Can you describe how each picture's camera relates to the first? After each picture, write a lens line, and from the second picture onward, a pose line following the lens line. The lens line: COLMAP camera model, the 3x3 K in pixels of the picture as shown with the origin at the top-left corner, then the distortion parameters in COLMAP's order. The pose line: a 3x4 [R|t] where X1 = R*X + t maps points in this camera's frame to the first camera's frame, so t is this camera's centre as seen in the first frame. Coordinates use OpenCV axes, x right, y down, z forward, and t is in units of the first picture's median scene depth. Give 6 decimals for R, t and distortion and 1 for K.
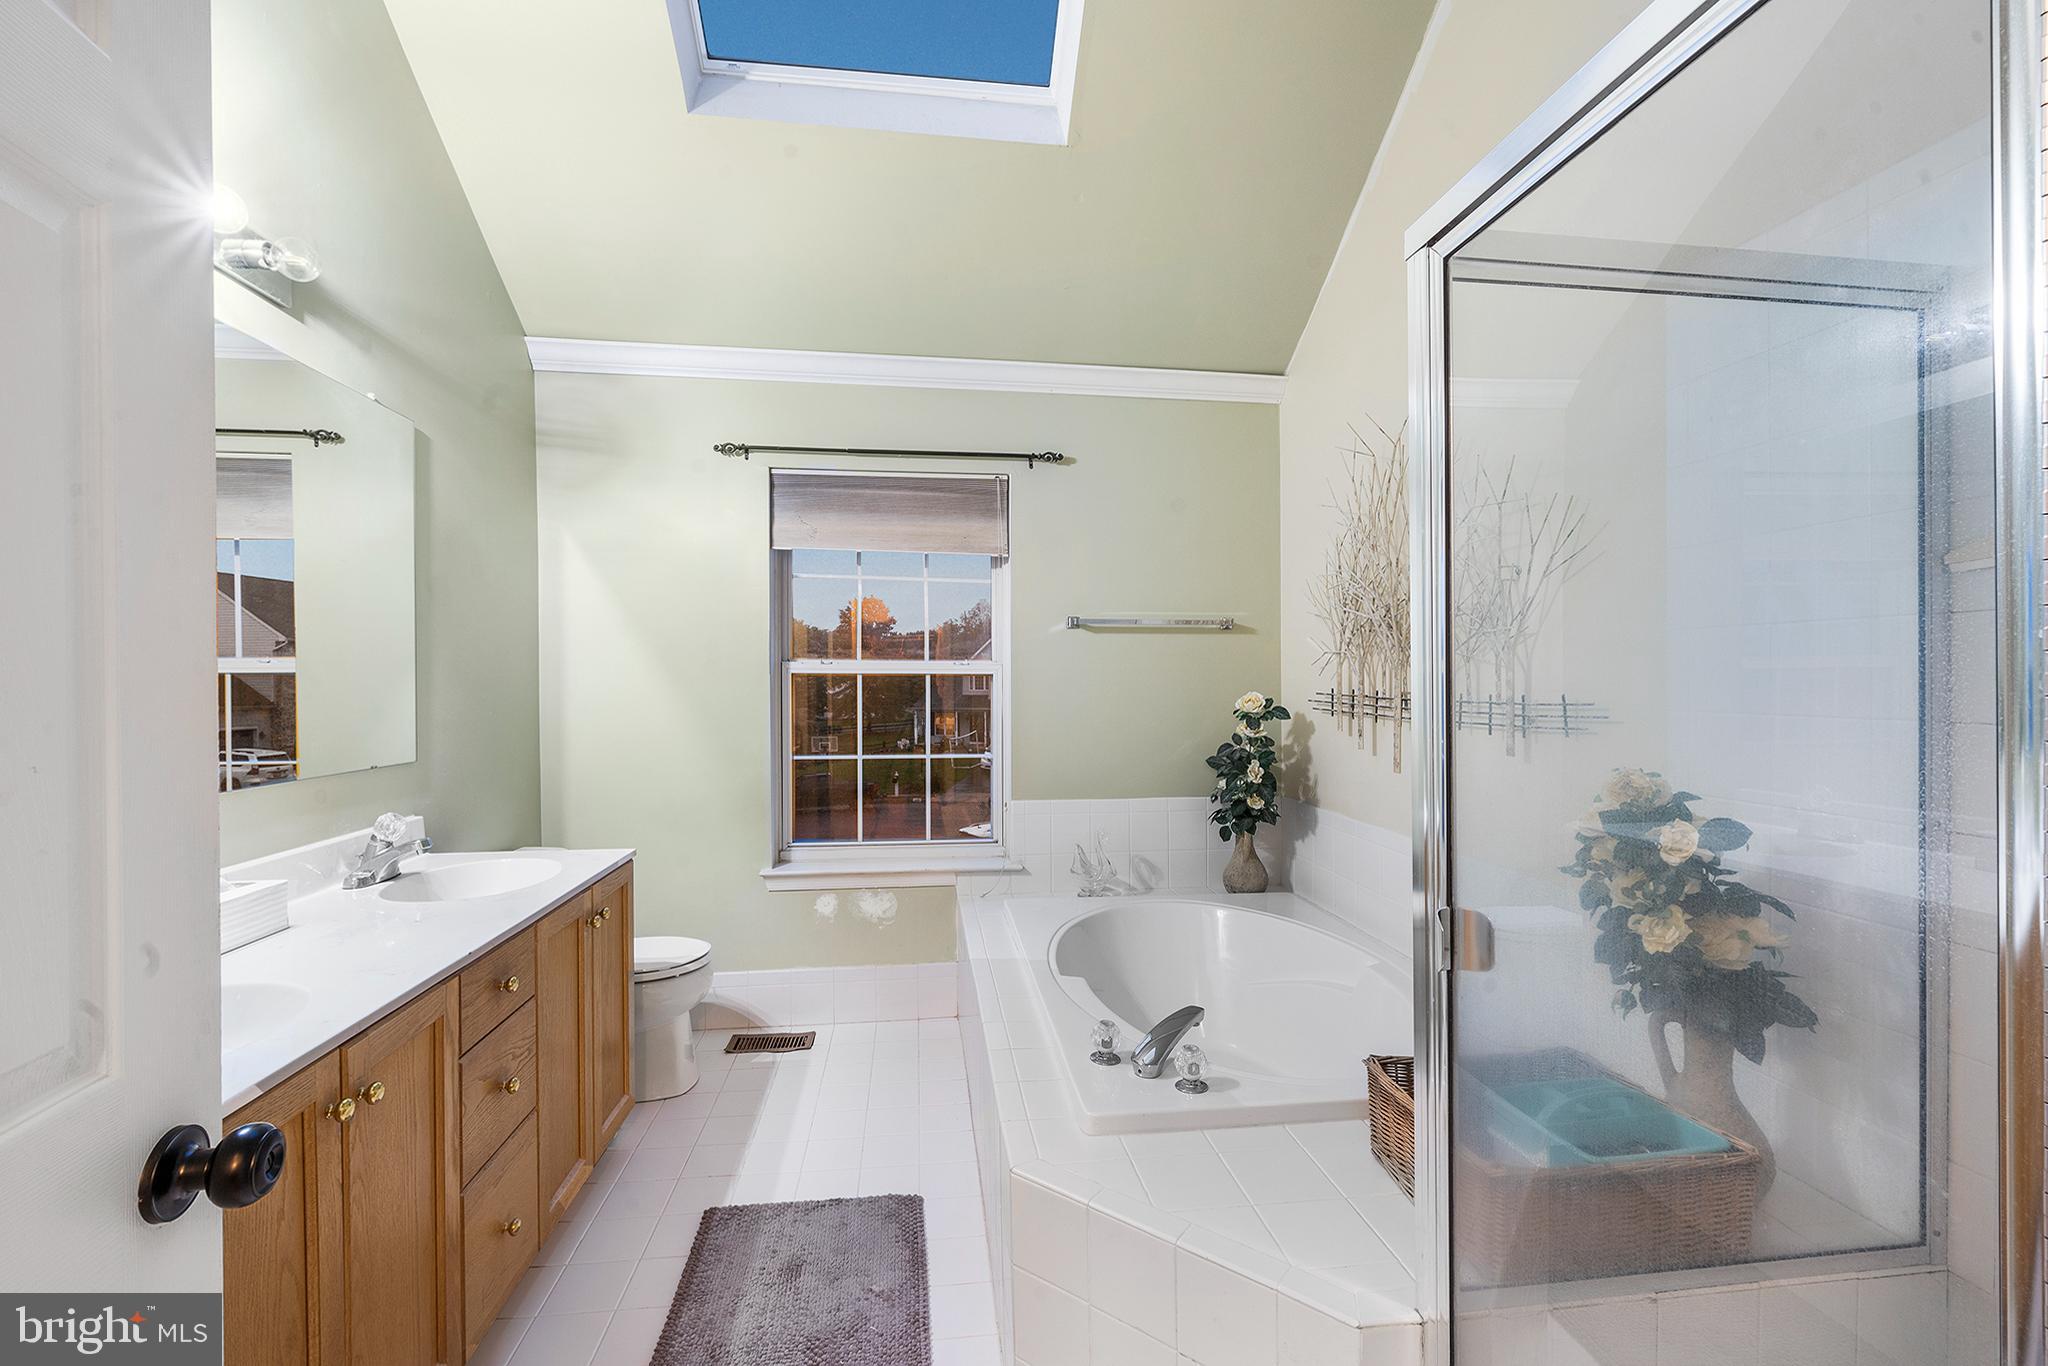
lens RADIAL K [[824.1, 0, 1021.6], [0, 824.1, 687.4], [0, 0, 1]] dist [0.001799, 0.000102]
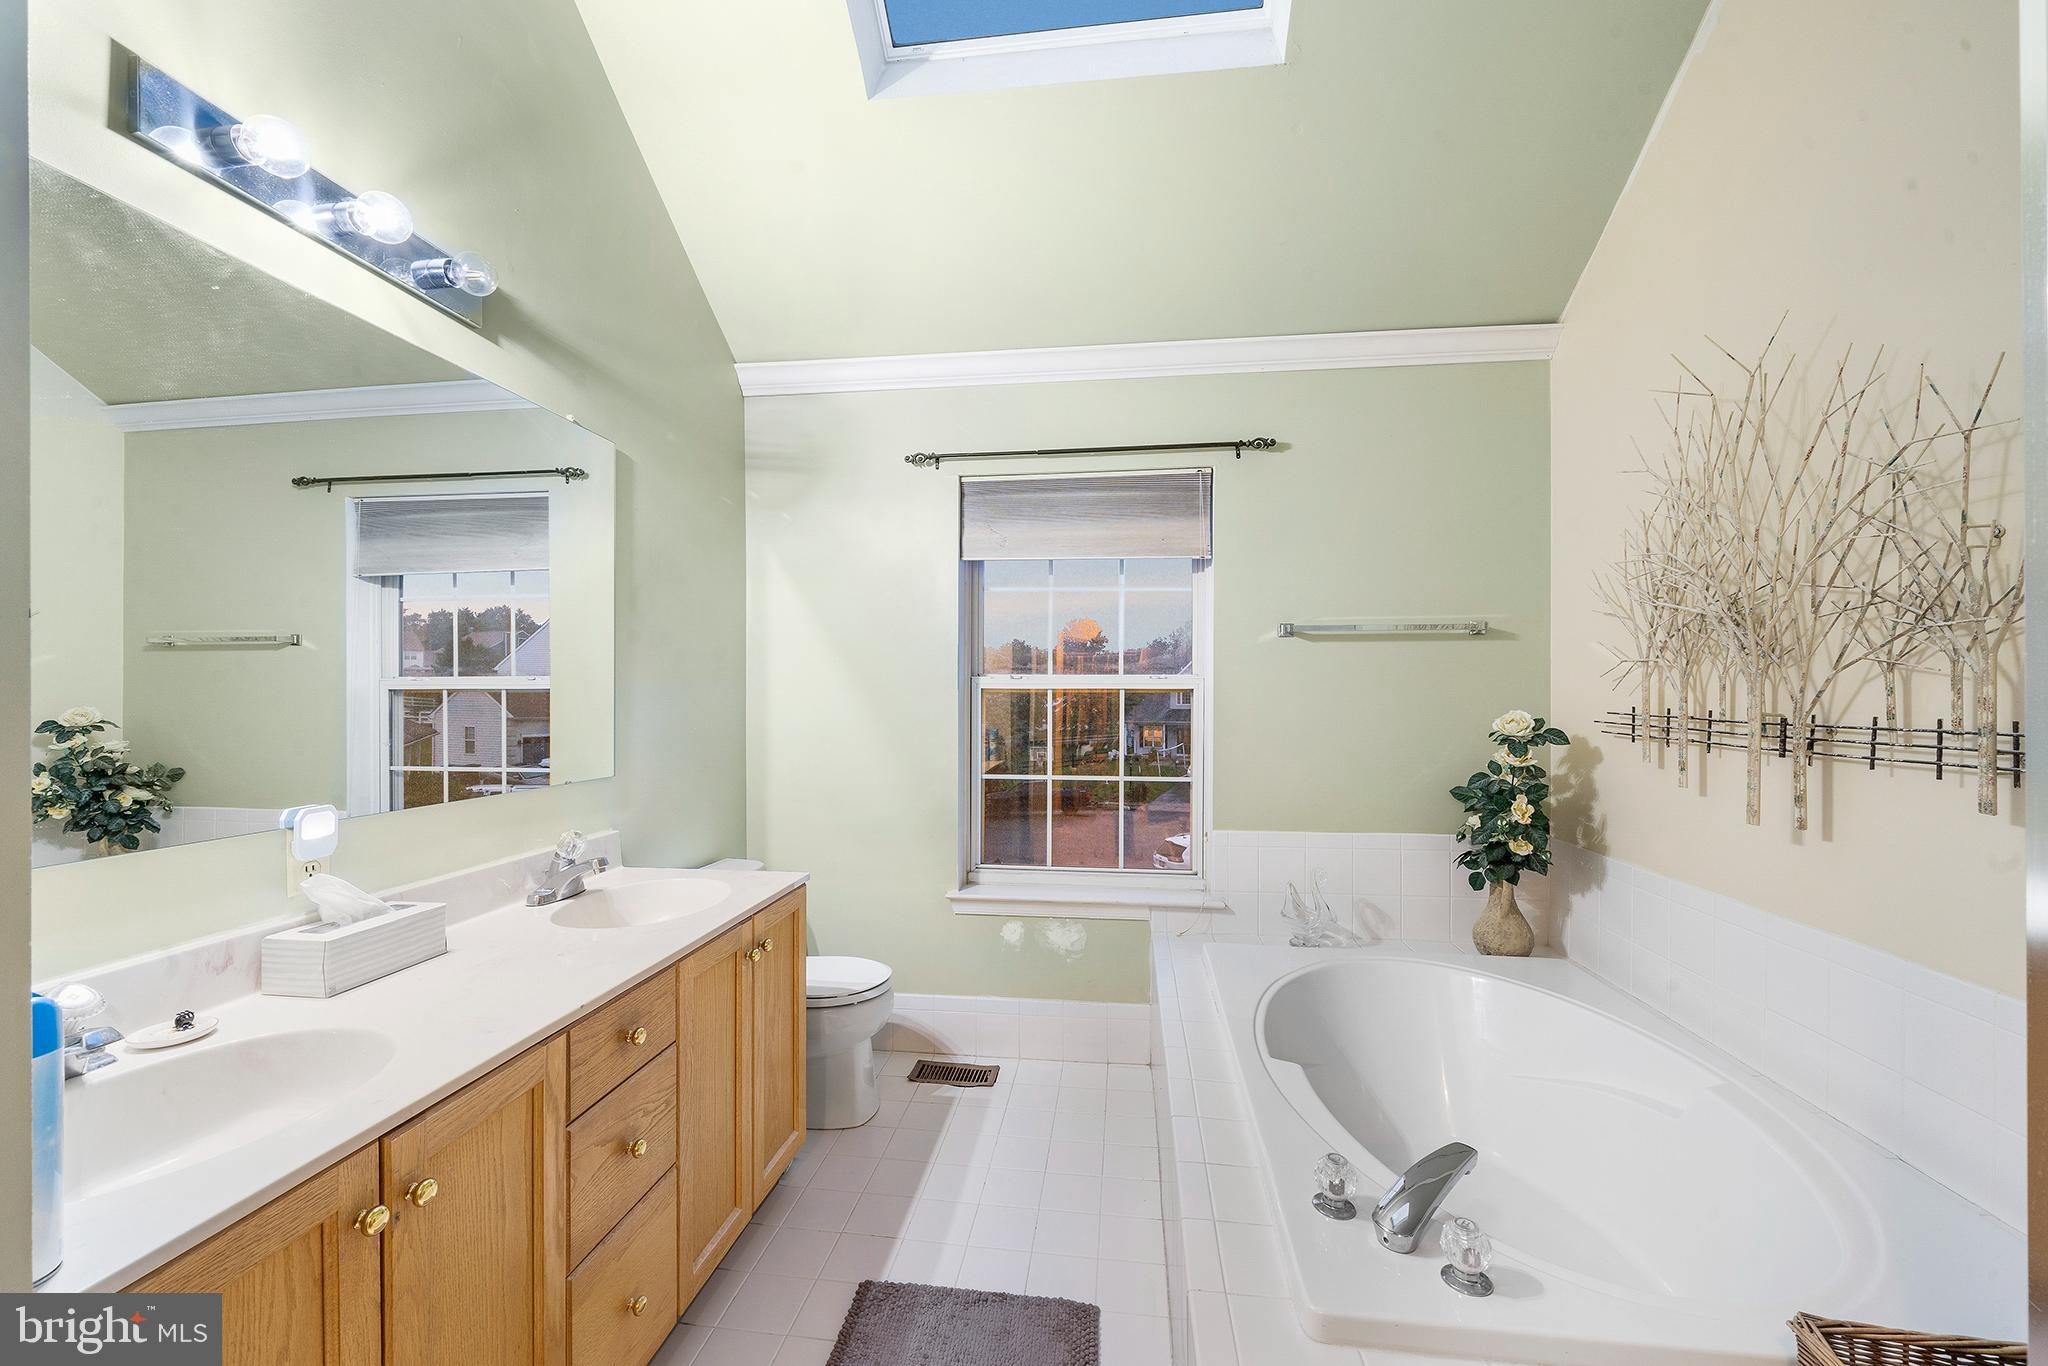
lens RADIAL K [[755.7, 0, 1045.6], [0, 755.7, 716.3], [0, 0, 1]] dist [-0.001724, -0.000005]
pose [[0.971873, 0.006630, -0.235414, 0.003808], [-0.001496, 0.999757, 0.021977, -0.004936], [0.235502, -0.021007, 0.971647, 0.181618]]
